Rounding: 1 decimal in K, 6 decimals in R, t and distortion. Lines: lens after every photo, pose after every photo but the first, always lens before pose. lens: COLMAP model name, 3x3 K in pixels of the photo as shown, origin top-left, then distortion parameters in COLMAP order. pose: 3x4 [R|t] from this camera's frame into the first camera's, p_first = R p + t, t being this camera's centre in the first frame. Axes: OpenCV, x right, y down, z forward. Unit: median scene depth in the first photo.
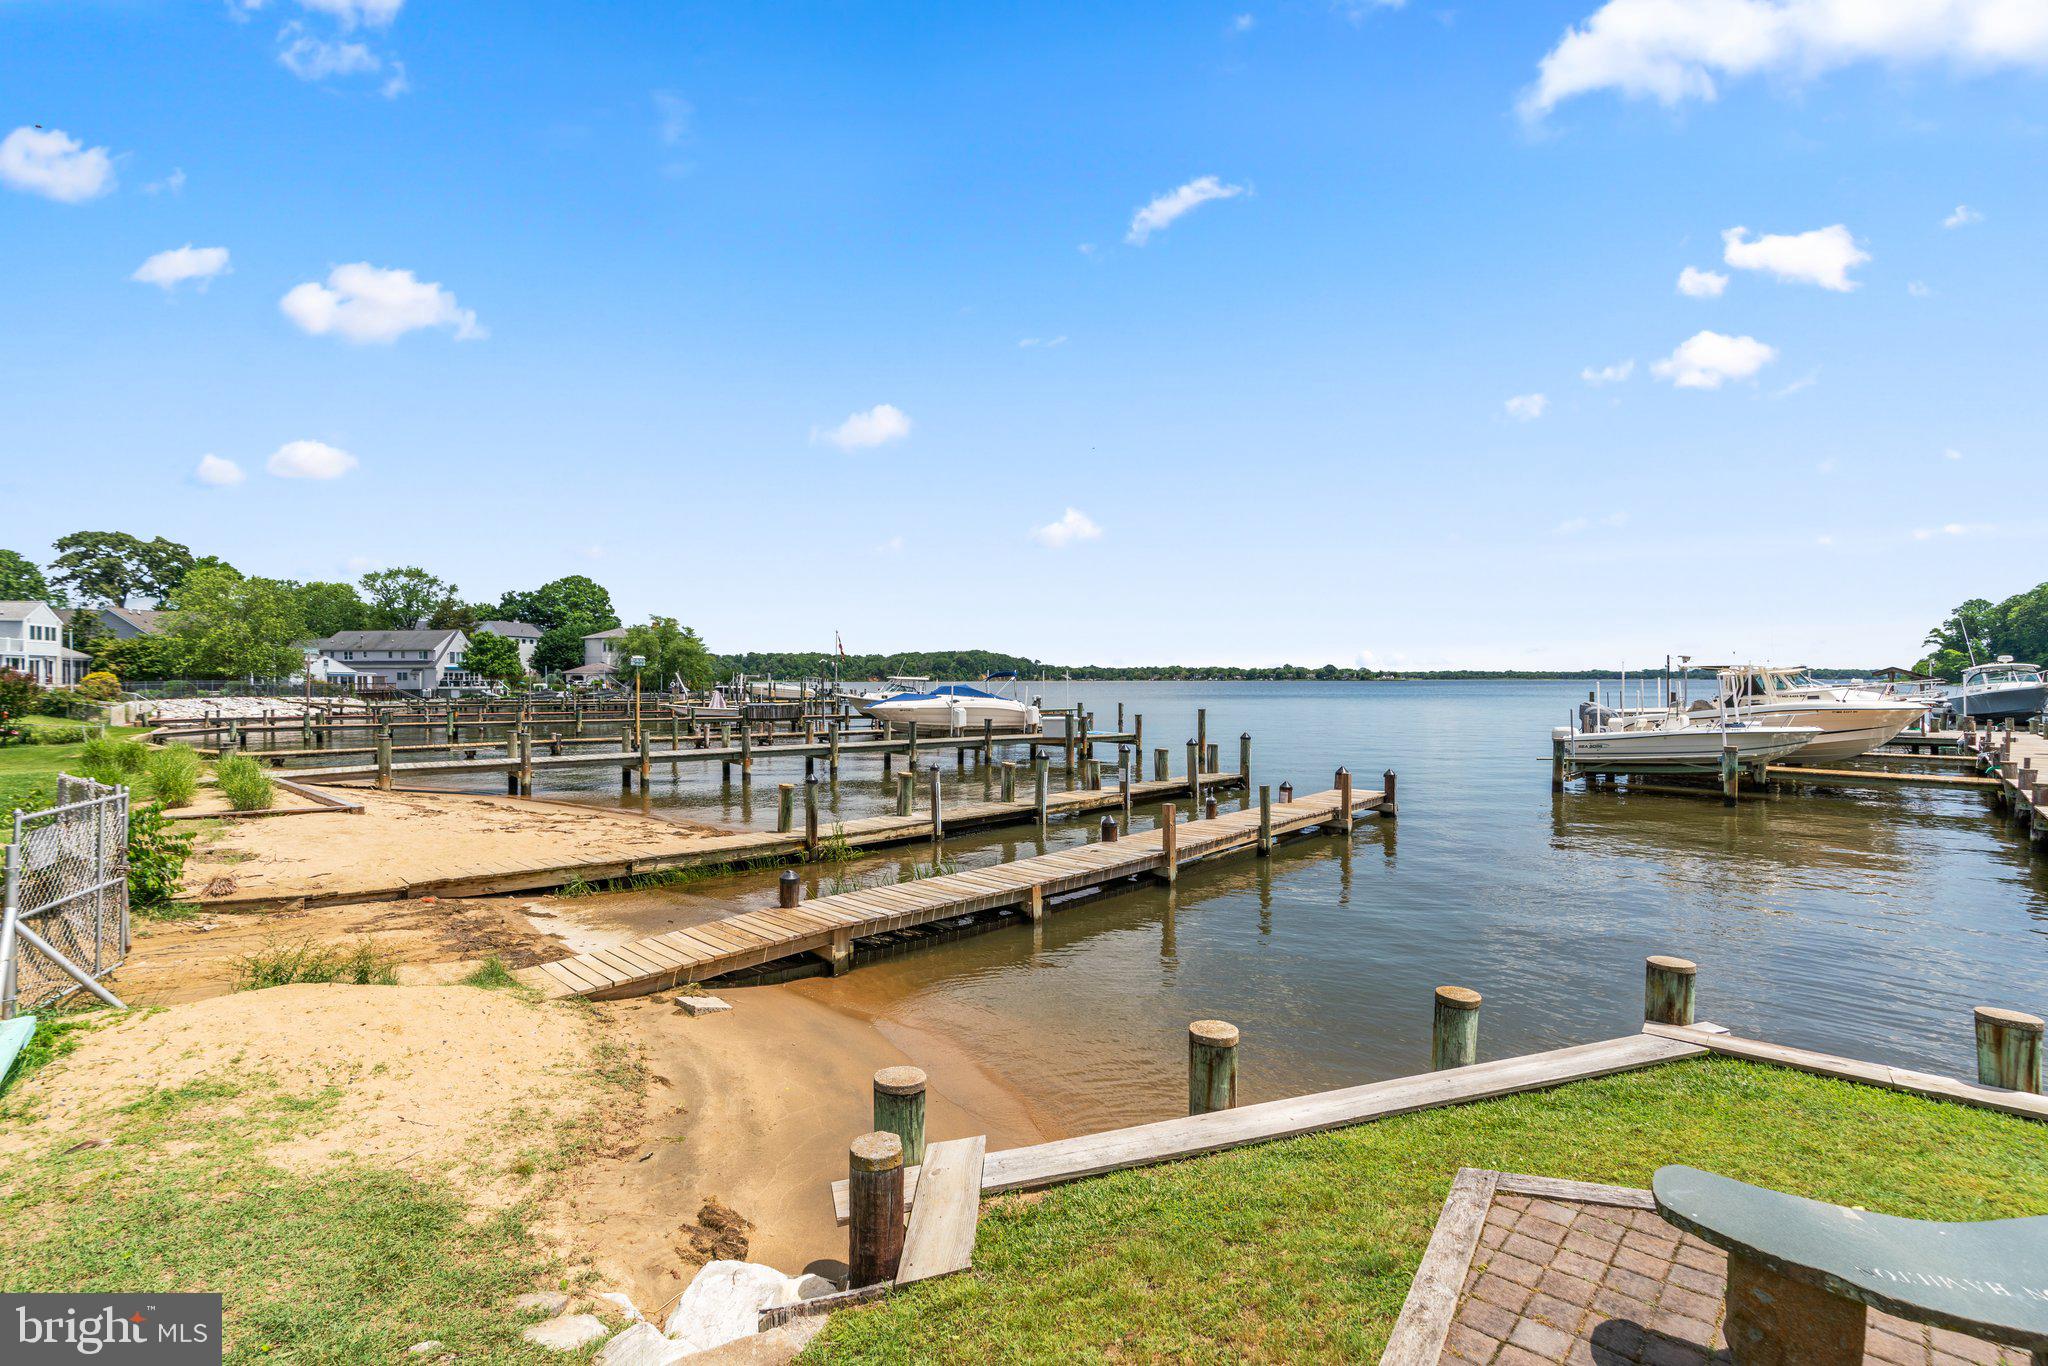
lens RADIAL K [[919.7, 0, 1026.2], [0, 919.7, 687.9], [0, 0, 1]] dist [-0.014083, 0.007201]
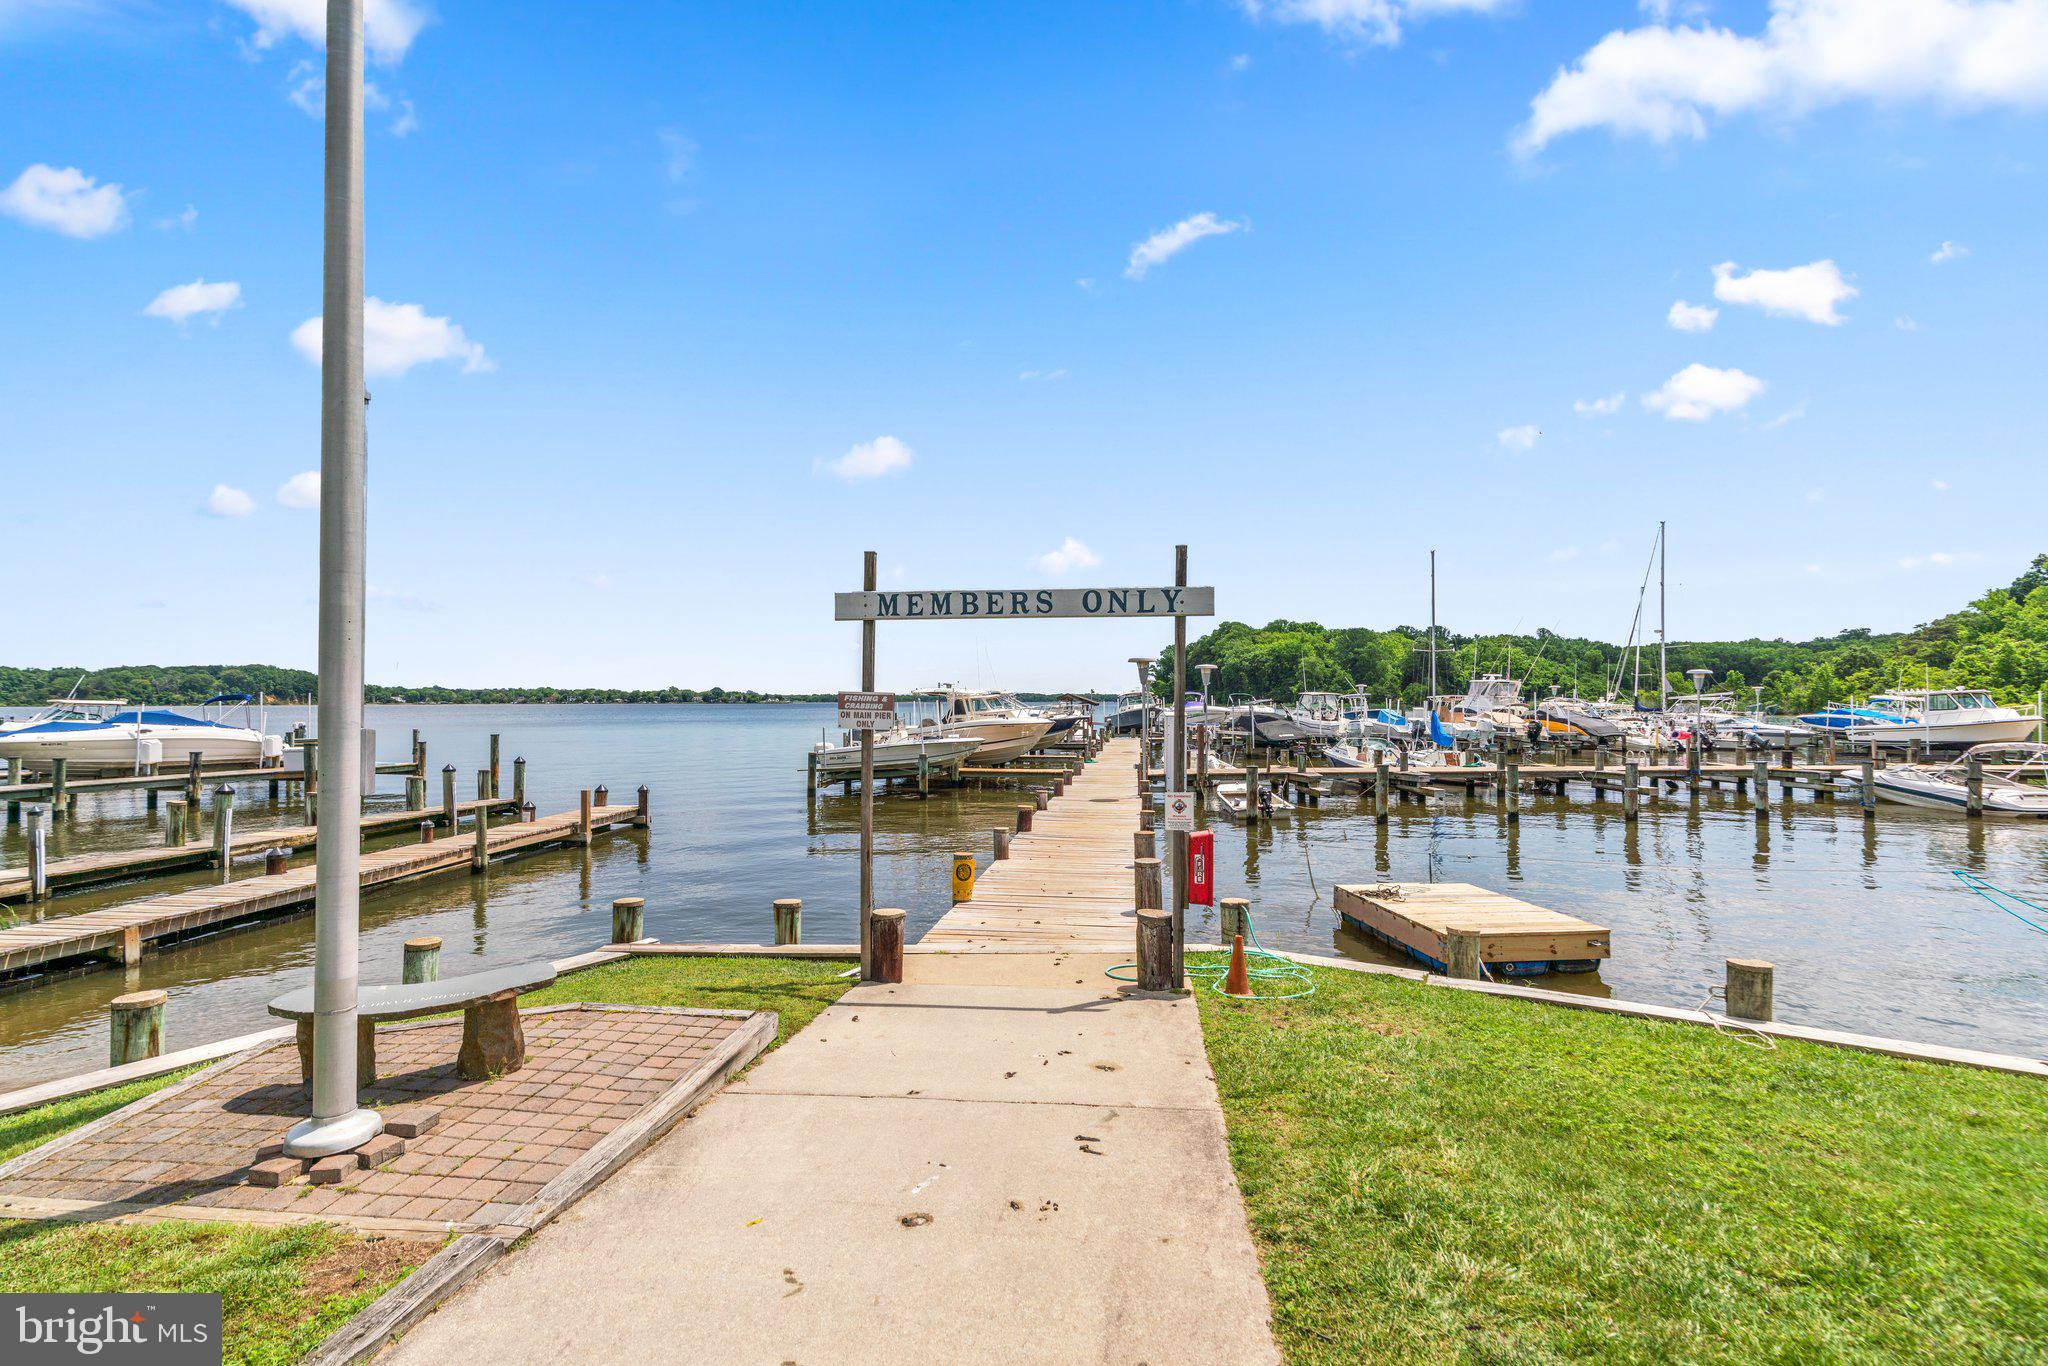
lens RADIAL K [[919.7, 0, 1026.2], [0, 919.7, 687.9], [0, 0, 1]] dist [-0.014083, 0.007201]
pose [[0.798571, 0.007877, 0.601850, 0.080881], [0.007043, 0.999724, -0.022430, 0.000029], [-0.601860, 0.022151, 0.798294, -0.132913]]
